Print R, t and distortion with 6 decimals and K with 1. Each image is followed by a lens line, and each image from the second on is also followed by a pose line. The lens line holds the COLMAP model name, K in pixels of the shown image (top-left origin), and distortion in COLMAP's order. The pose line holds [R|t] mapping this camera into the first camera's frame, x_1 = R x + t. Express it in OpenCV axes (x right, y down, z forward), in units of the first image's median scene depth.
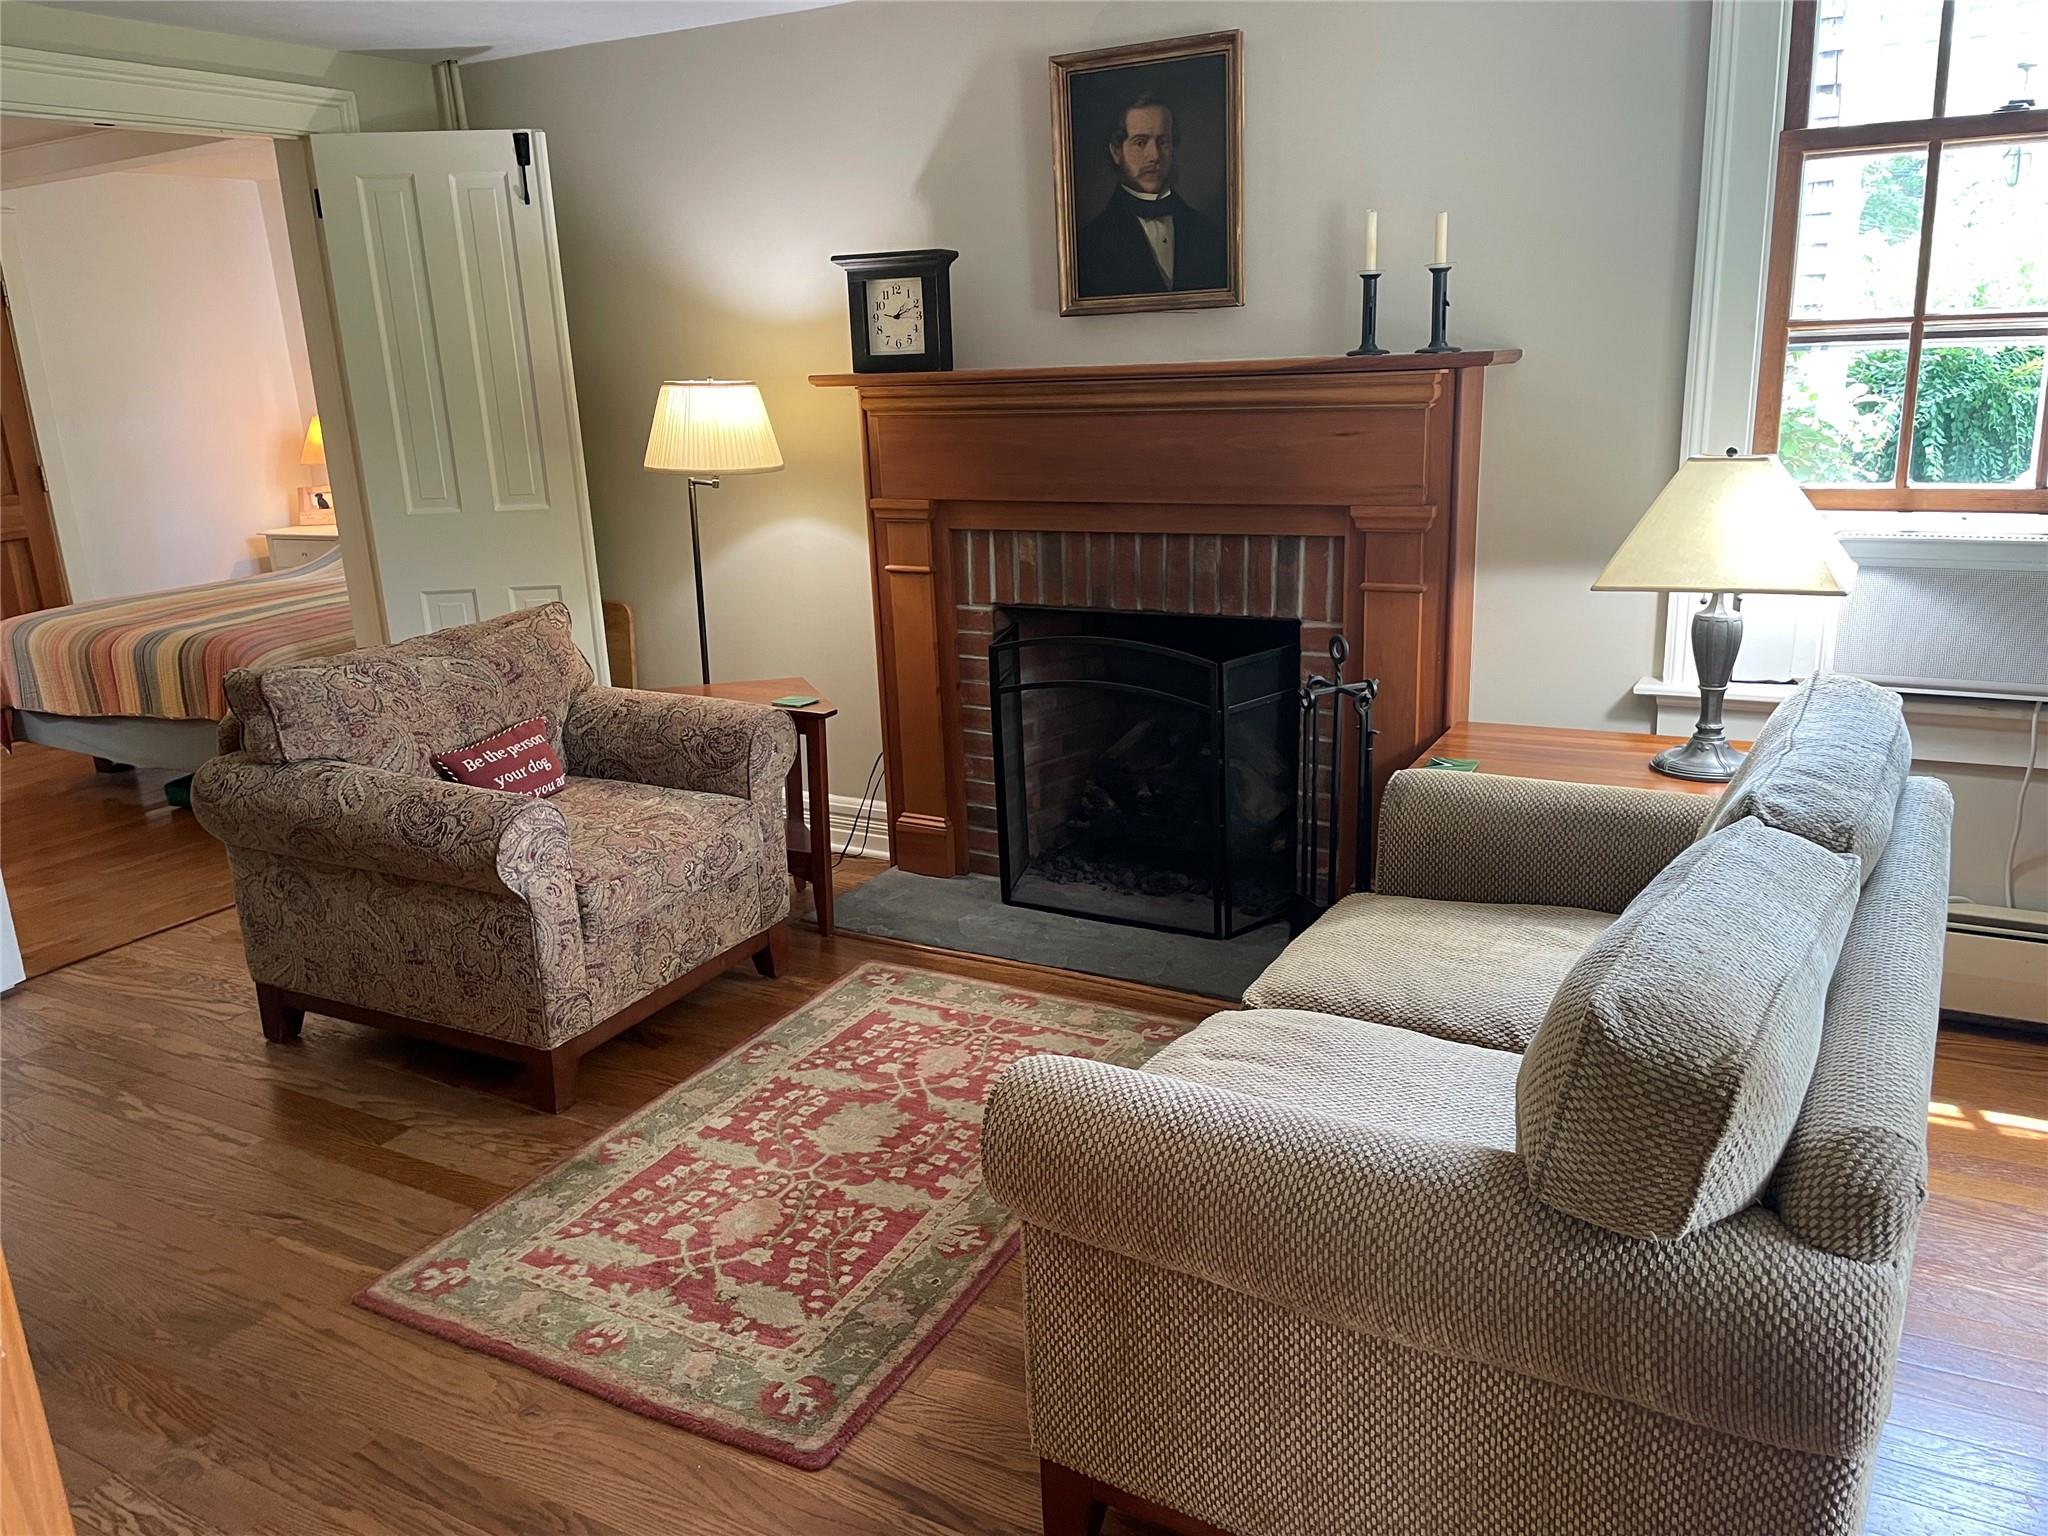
lens RADIAL K [[1546.6, 0, 1030.2], [0, 1546.6, 774.1], [0, 0, 1]] dist [0.083211, -0.102663]
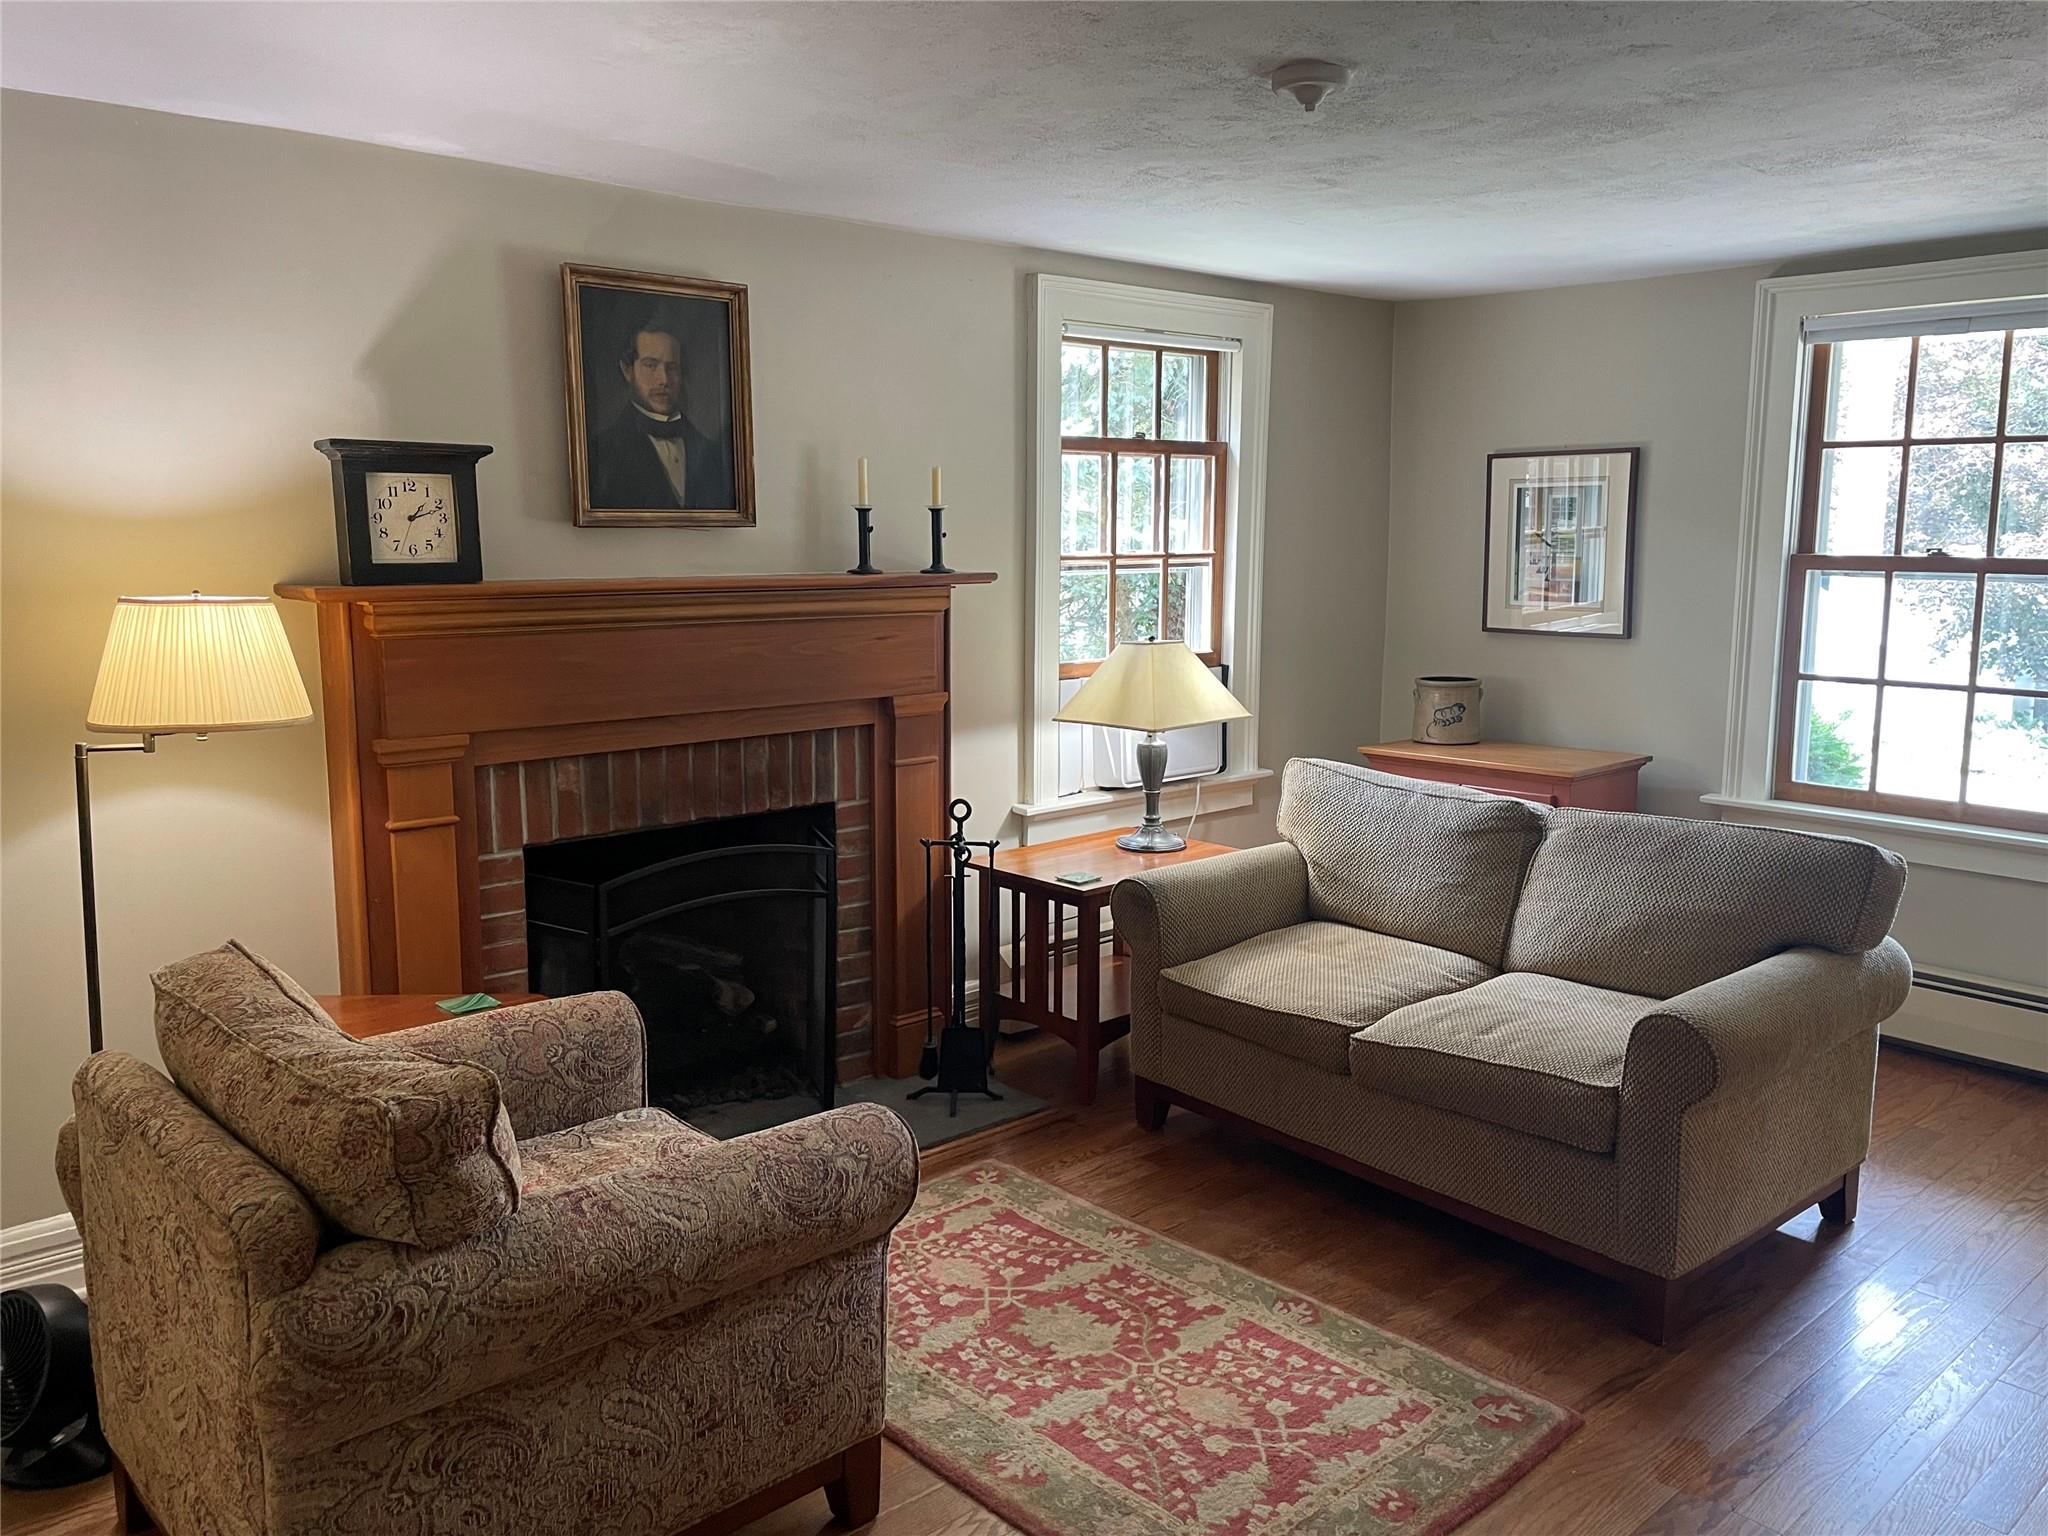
lens RADIAL K [[1546.6, 0, 1028.0], [0, 1546.6, 741.2], [0, 0, 1]] dist [0.083211, -0.102663]
pose [[0.320536, -0.092976, 0.942662, -0.826175], [0.237220, 0.971338, 0.015142, -0.126589], [-0.917051, 0.218765, 0.333404, 0.497433]]
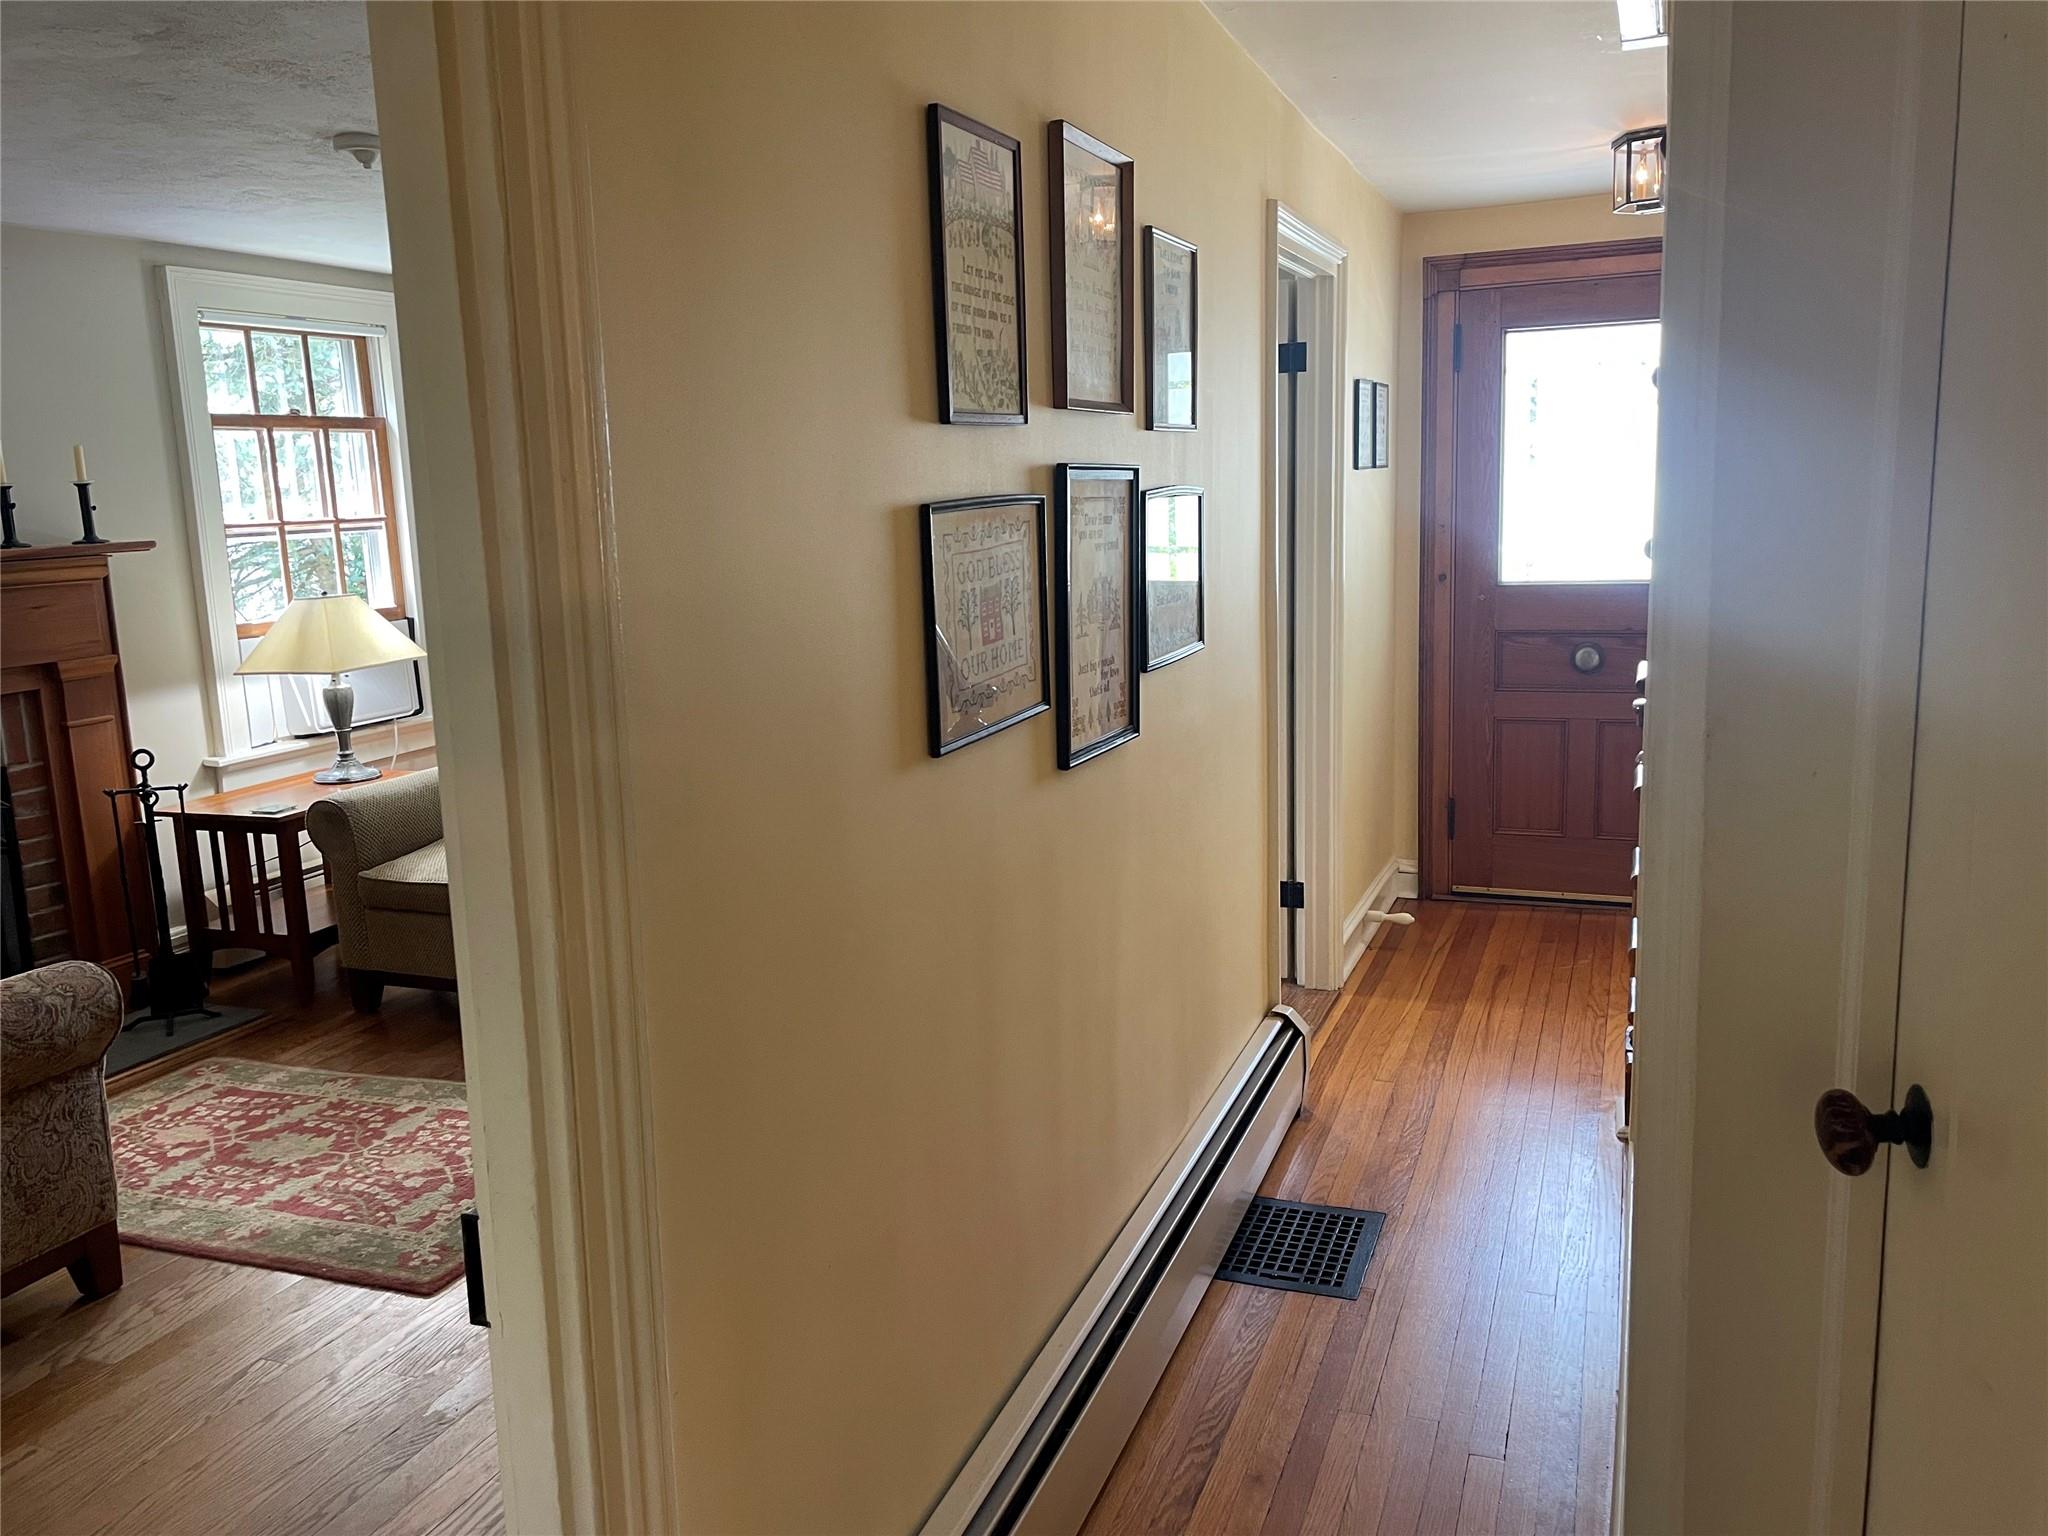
lens RADIAL K [[1546.6, 0, 1045.2], [0, 1546.6, 738.9], [0, 0, 1]] dist [0.083211, -0.102663]
pose [[-0.147548, -0.119156, 0.981851, -1.105696], [0.302678, 0.939649, 0.159519, -0.071579], [-0.941603, 0.320721, -0.102578, 0.380833]]
